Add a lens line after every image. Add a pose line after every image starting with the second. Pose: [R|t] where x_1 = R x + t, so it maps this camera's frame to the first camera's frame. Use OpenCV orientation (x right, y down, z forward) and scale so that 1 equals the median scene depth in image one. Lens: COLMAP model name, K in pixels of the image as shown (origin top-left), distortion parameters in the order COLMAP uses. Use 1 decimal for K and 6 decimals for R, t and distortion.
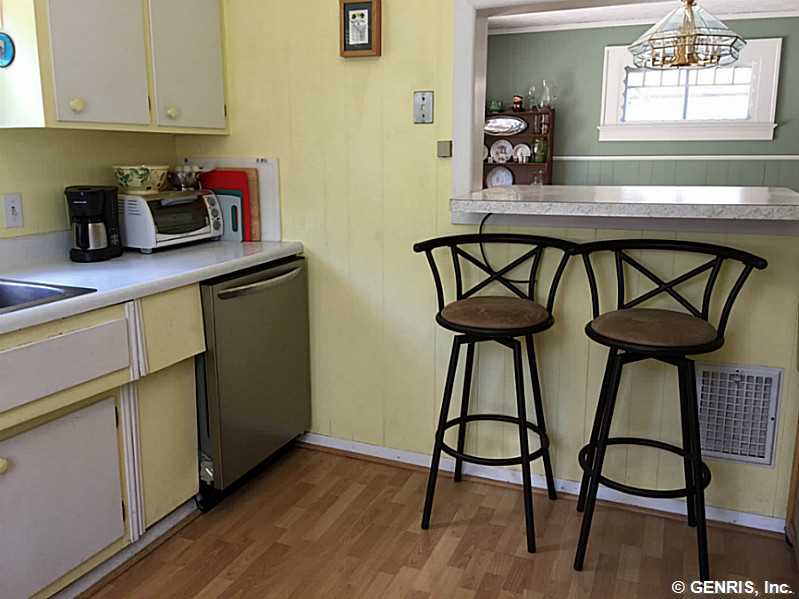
lens RADIAL K [[677.8, 0, 405.8], [0, 677.8, 295.8], [0, 0, 1]] dist [0.069308, -0.115394]
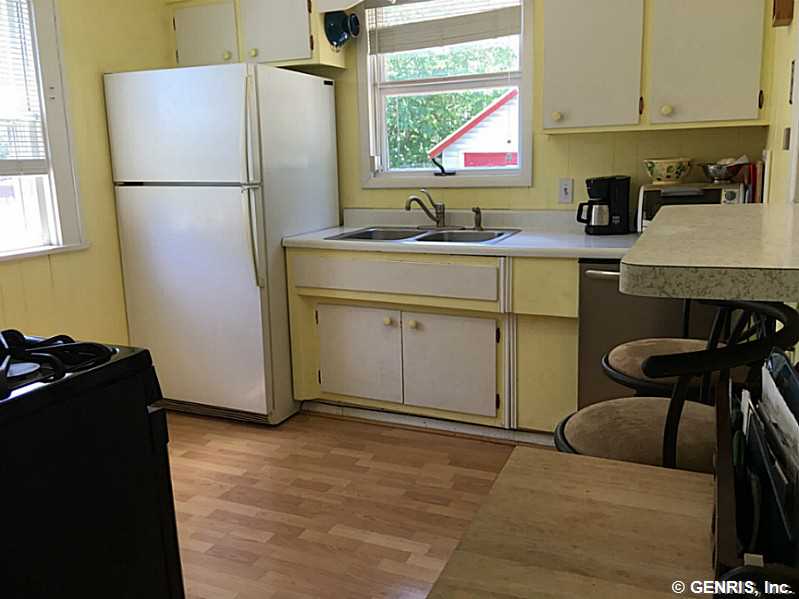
lens RADIAL K [[677.8, 0, 401.7], [0, 677.8, 298.9], [0, 0, 1]] dist [0.069308, -0.115394]
pose [[-0.030734, 0.212110, -0.976762, 0.801369], [-0.178133, 0.960417, 0.214166, -0.138149], [0.983526, 0.180576, 0.008267, 0.629415]]
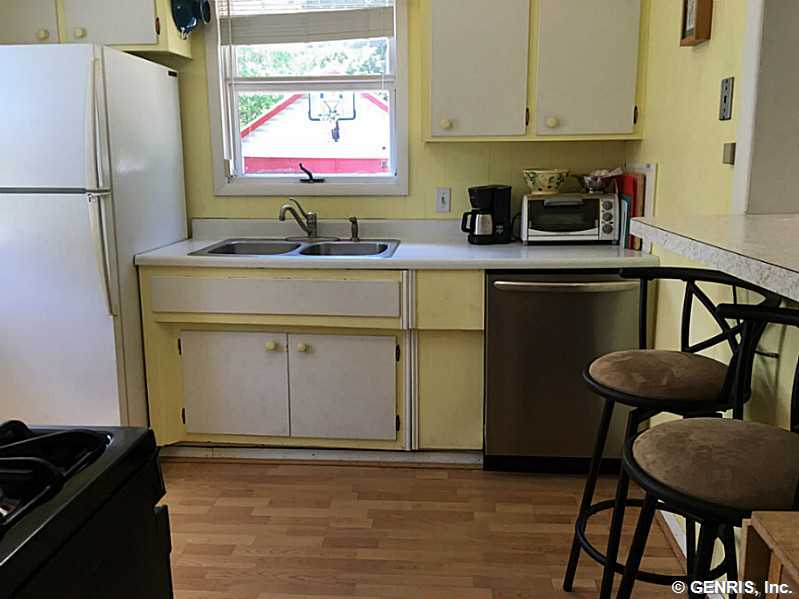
lens RADIAL K [[677.8, 0, 401.5], [0, 677.8, 294.8], [0, 0, 1]] dist [0.069308, -0.115394]
pose [[0.307578, 0.191932, -0.931964, 0.674535], [-0.191014, 0.971962, 0.137128, -0.100494], [0.932153, 0.135841, 0.335616, 0.435183]]
